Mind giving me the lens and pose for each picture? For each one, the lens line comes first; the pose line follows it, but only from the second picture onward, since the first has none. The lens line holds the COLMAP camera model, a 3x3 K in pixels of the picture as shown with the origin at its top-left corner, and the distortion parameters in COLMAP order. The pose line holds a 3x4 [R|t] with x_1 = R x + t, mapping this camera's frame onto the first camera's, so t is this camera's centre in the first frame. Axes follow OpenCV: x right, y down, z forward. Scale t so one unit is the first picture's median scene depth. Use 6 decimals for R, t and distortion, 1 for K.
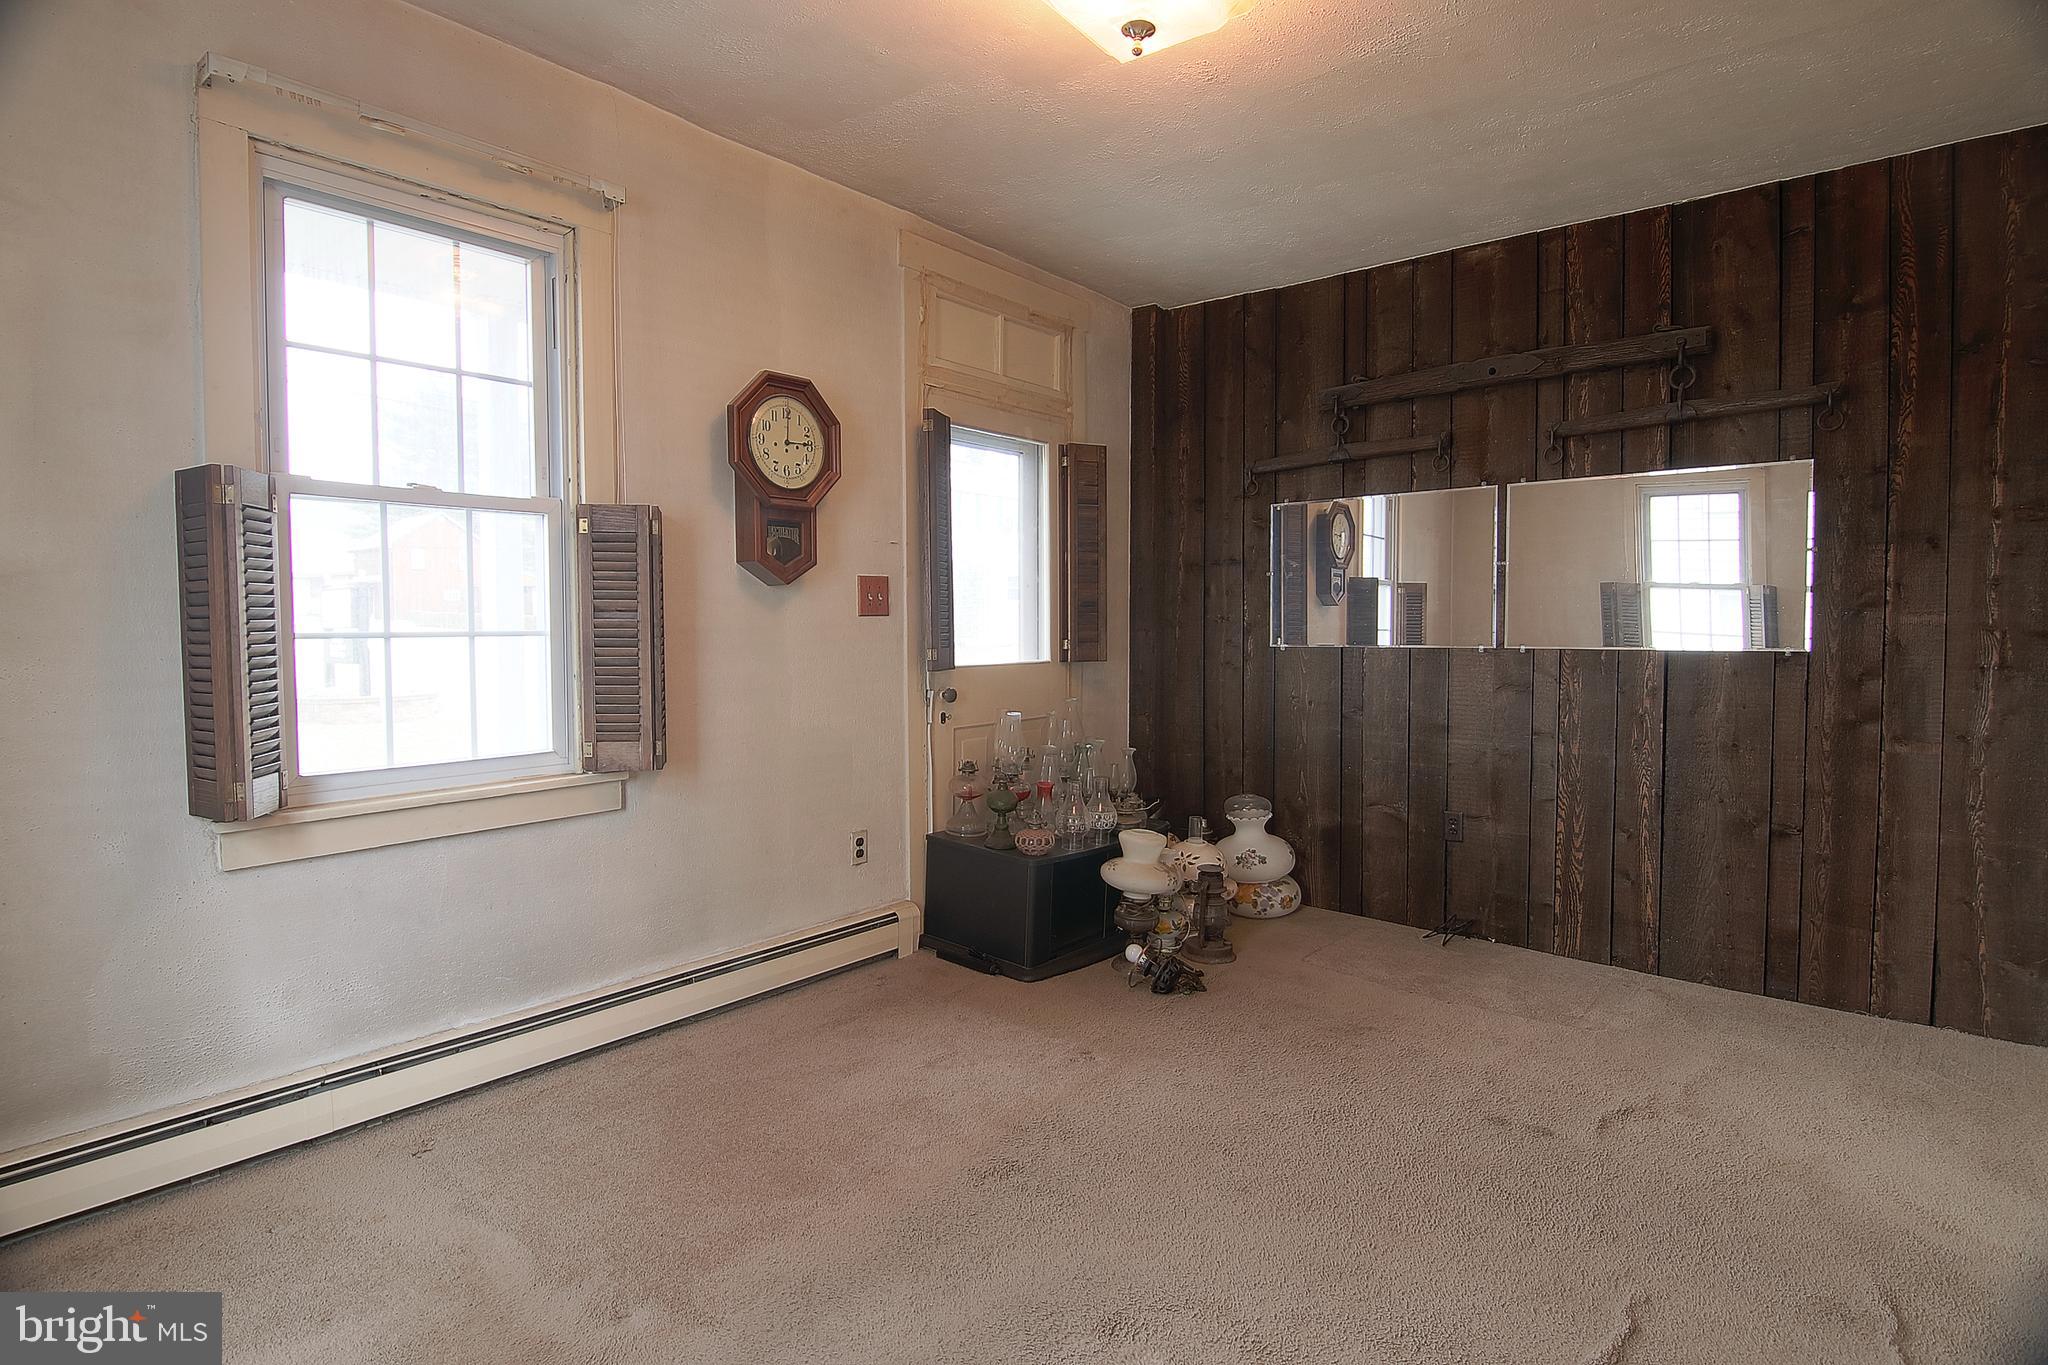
lens RADIAL K [[1033.0, 0, 1020.0], [0, 1033.0, 664.1], [0, 0, 1]] dist [0.000377, -0.014666]
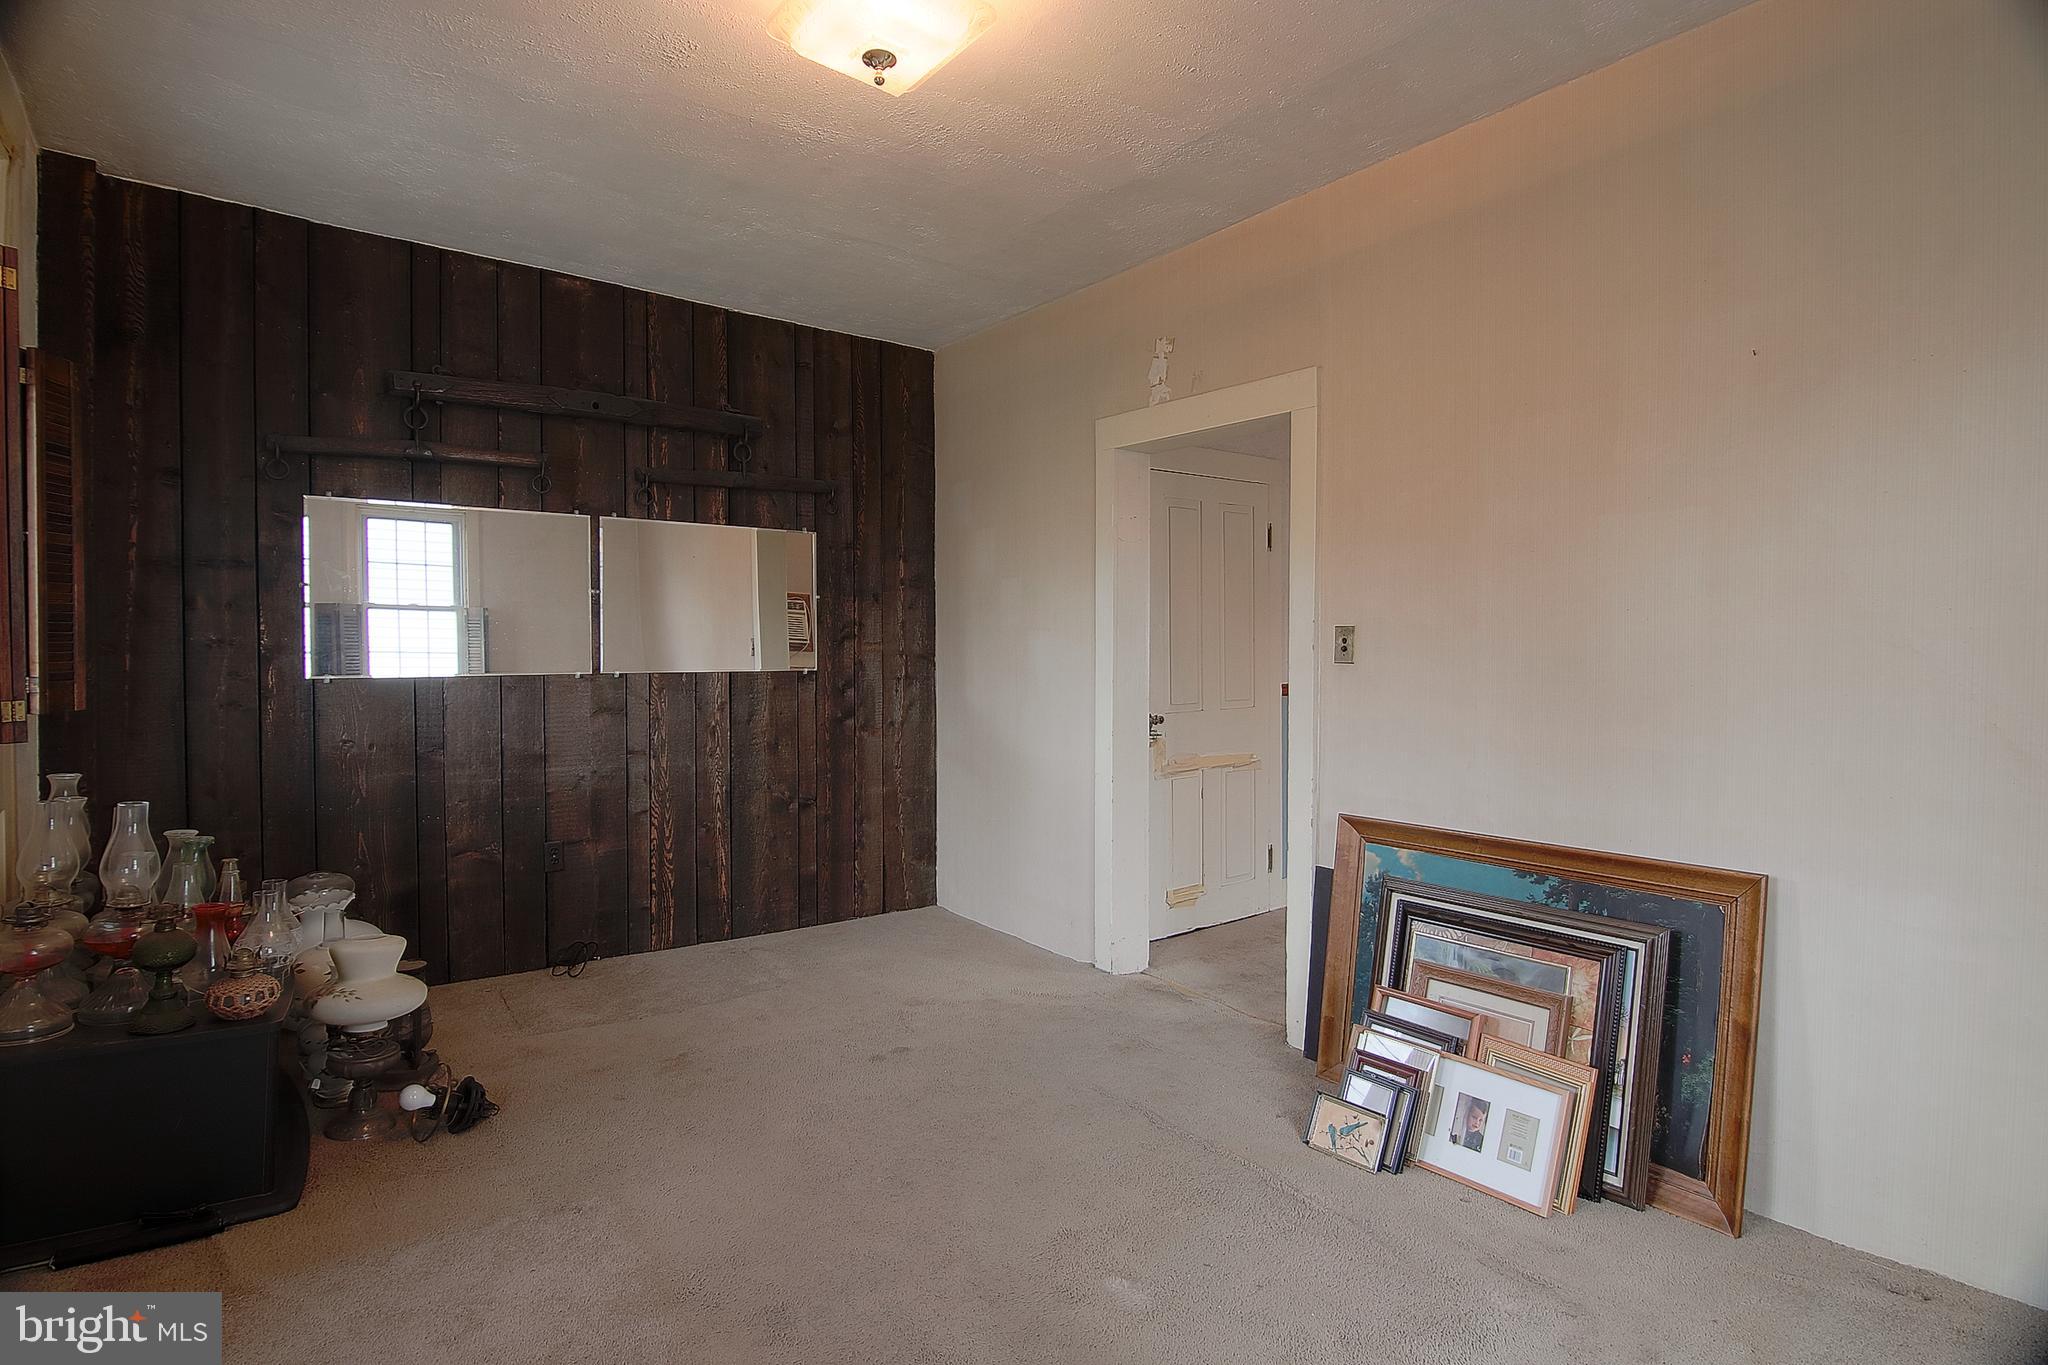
lens RADIAL K [[1033.0, 0, 1020.0], [0, 1033.0, 664.1], [0, 0, 1]] dist [0.000377, -0.014666]
pose [[0.219795, -0.017068, 0.975397, -0.489679], [0.030380, 0.999482, 0.010644, -0.025176], [-0.975073, 0.027293, 0.220199, 0.390340]]
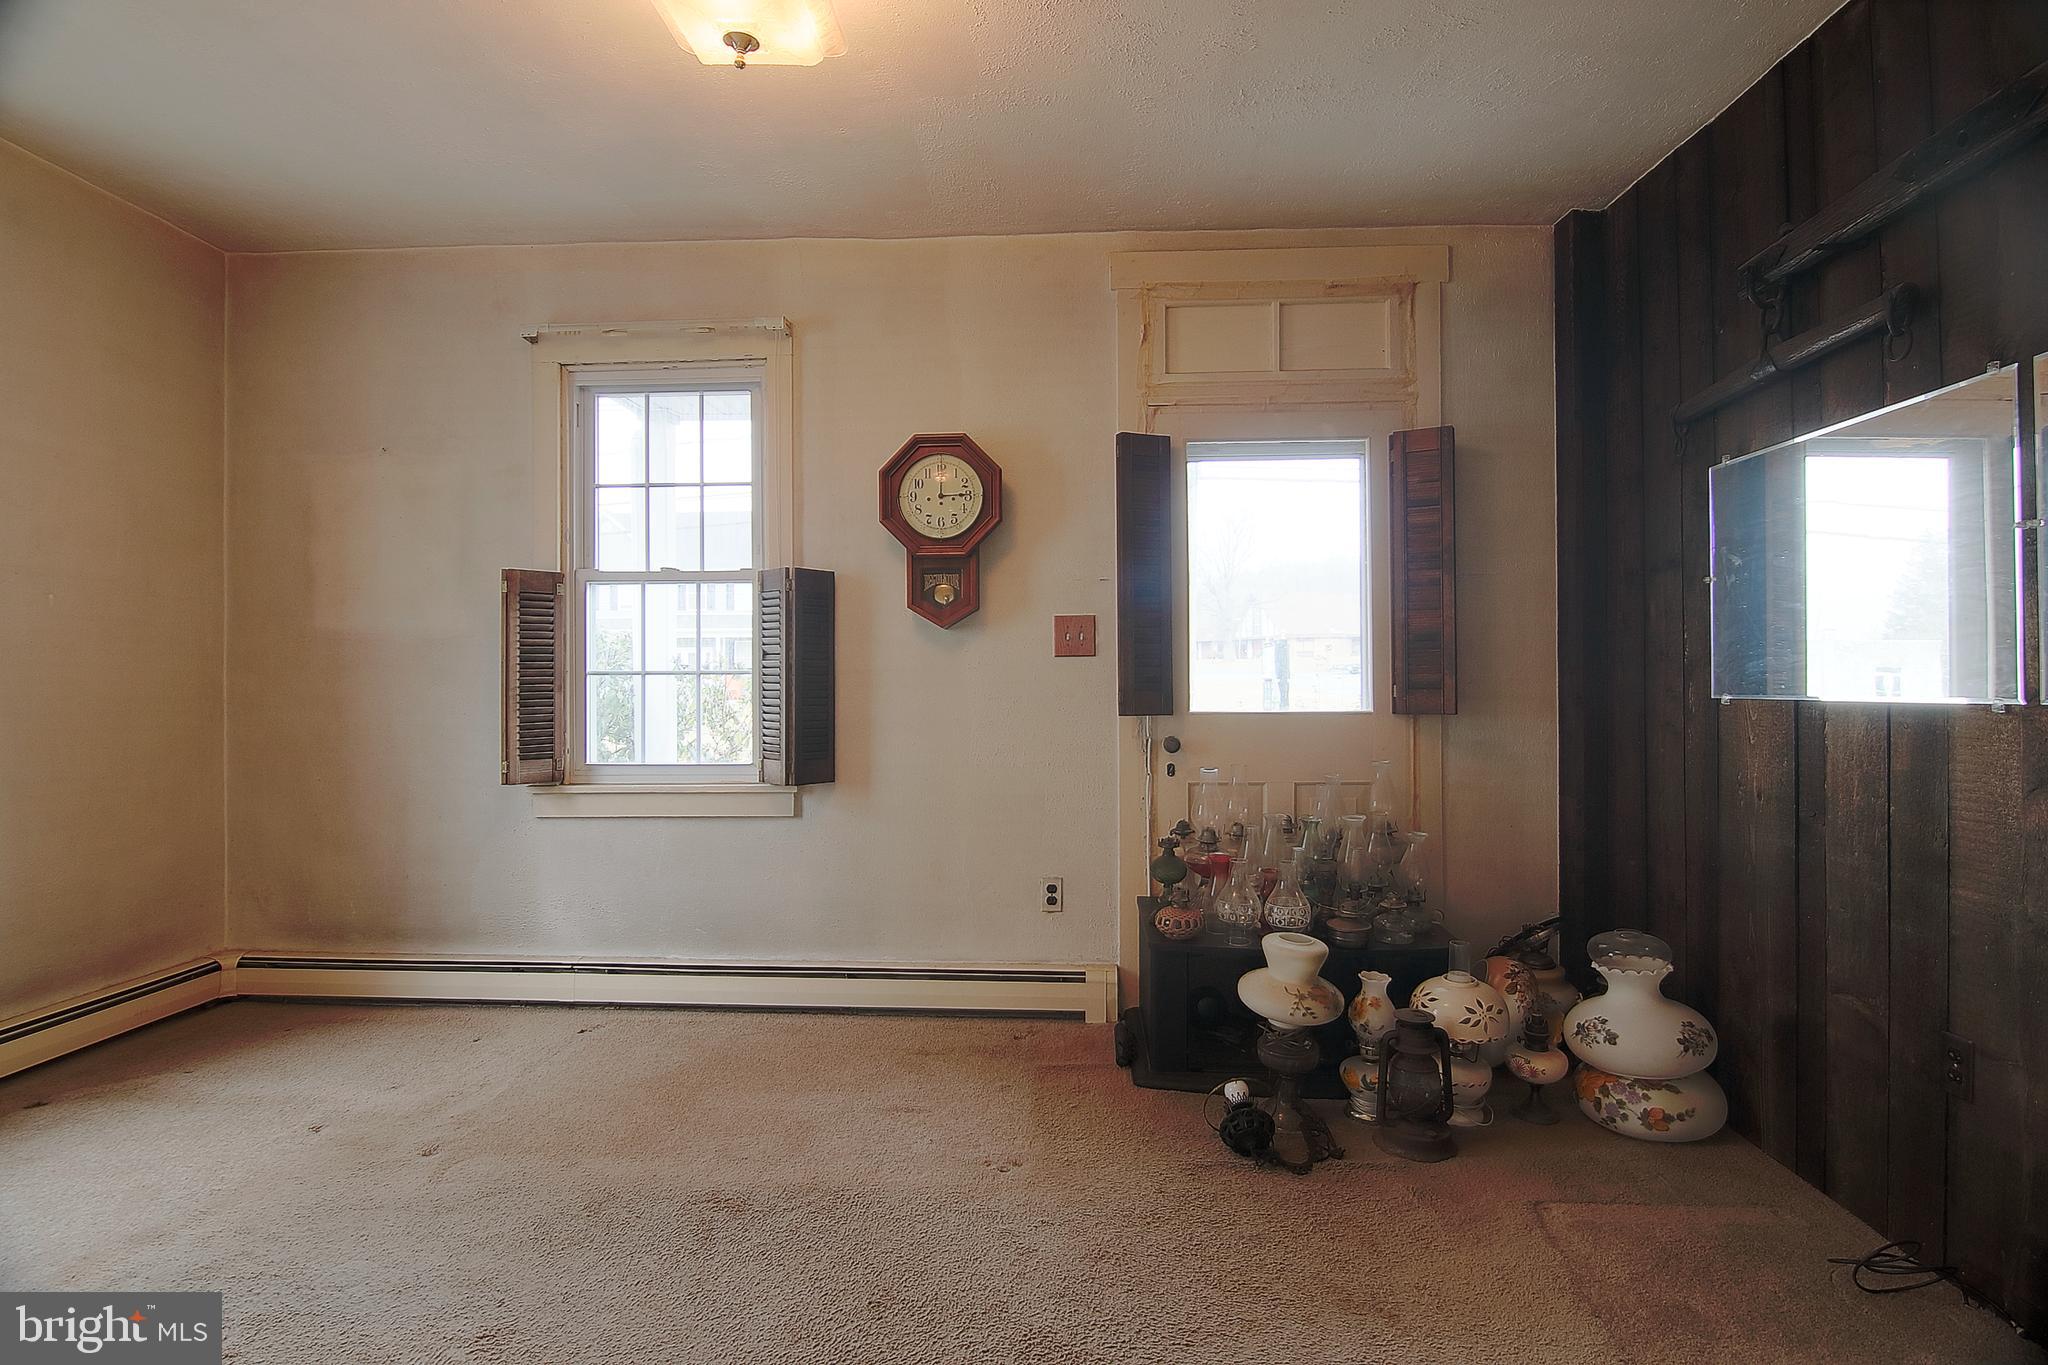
lens RADIAL K [[1033.0, 0, 1020.0], [0, 1033.0, 664.1], [0, 0, 1]] dist [0.000377, -0.014666]
pose [[0.599349, -0.010322, -0.800421, 0.609316], [-0.030810, 0.998878, -0.035952, -0.003348], [0.799895, 0.046209, 0.598359, 0.385165]]
